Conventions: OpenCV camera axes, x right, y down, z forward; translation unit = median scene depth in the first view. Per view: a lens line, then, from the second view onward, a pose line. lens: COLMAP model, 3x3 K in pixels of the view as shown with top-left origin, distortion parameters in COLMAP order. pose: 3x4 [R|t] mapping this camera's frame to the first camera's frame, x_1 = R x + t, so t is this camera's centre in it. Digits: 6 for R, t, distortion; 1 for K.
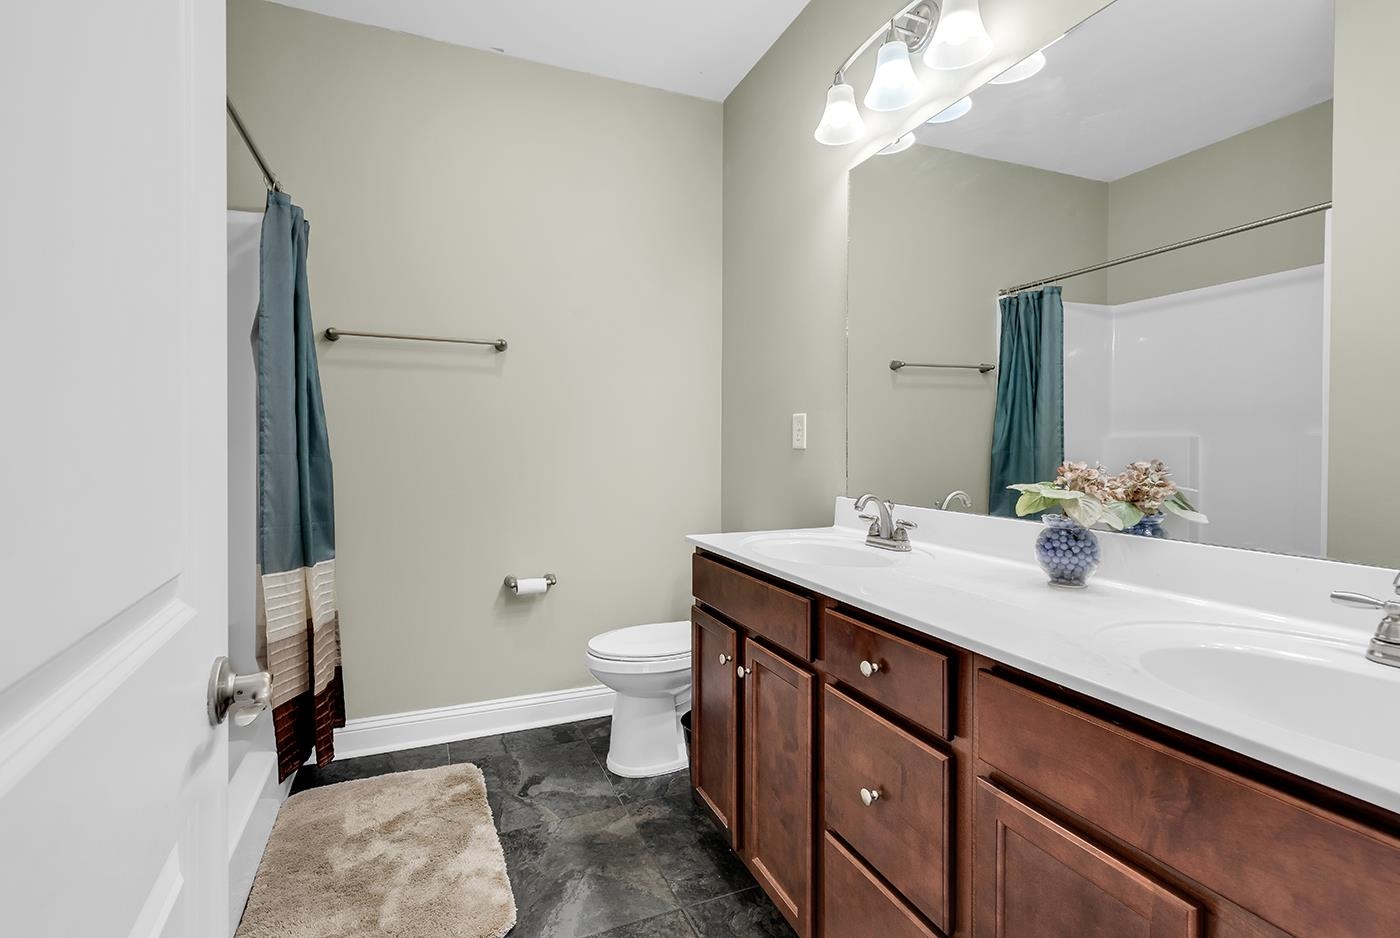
lens RADIAL K [[656.9, 0, 700.8], [0, 656.9, 441.4], [0, 0, 1]] dist [0.000619, -0.000307]
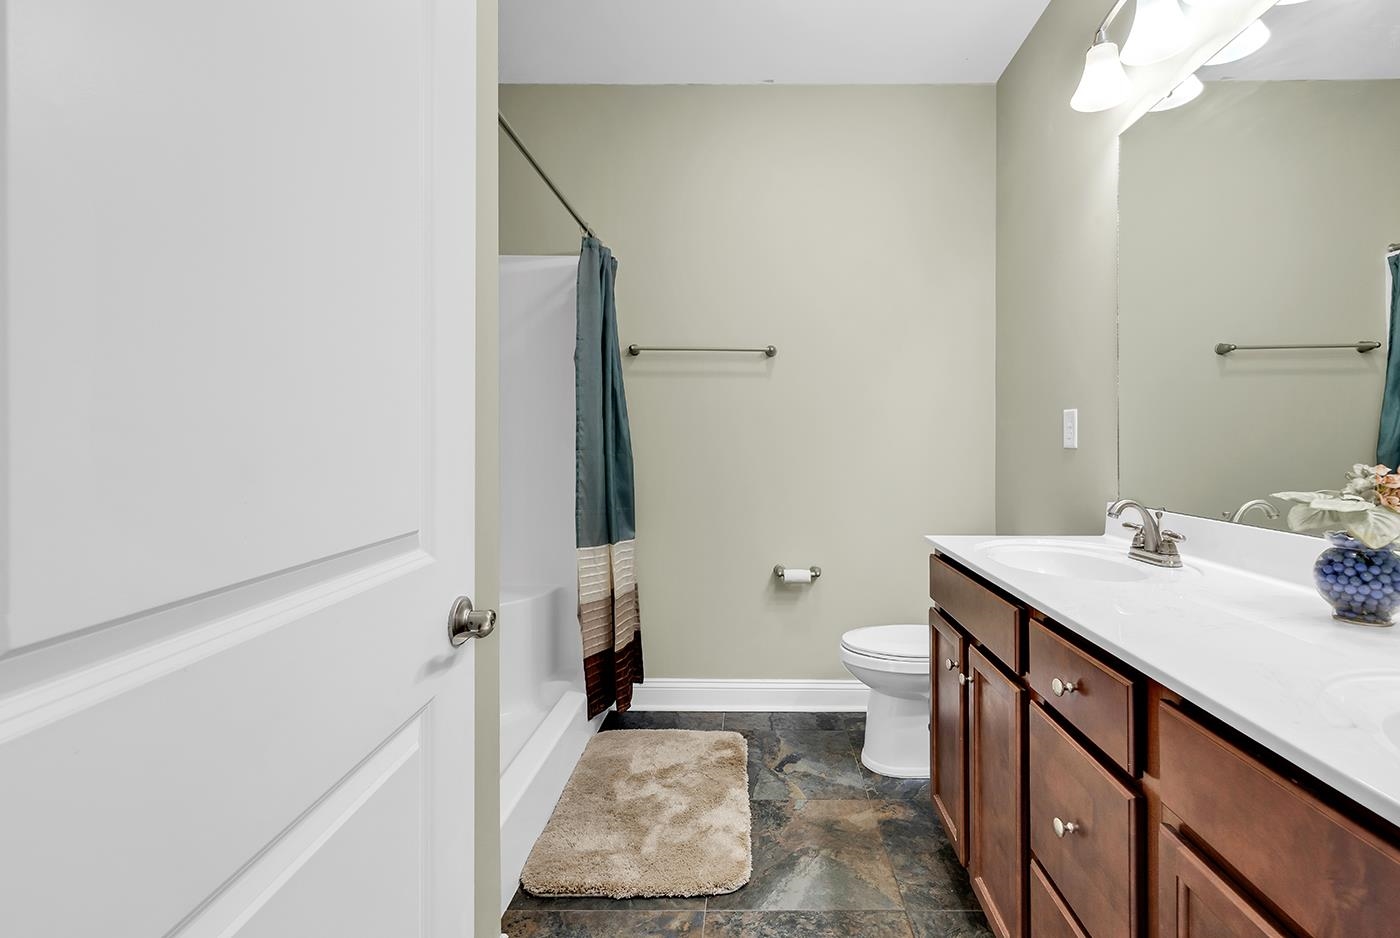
lens RADIAL K [[657.3, 0, 751.7], [0, 657.3, 431.3], [0, 0, 1]] dist [0.001047, -0.000563]
pose [[0.920000, -0.005274, -0.391884, 0.128261], [-0.000120, 0.999906, -0.013738, 0.000776], [0.391919, 0.012686, 0.919912, -0.011091]]
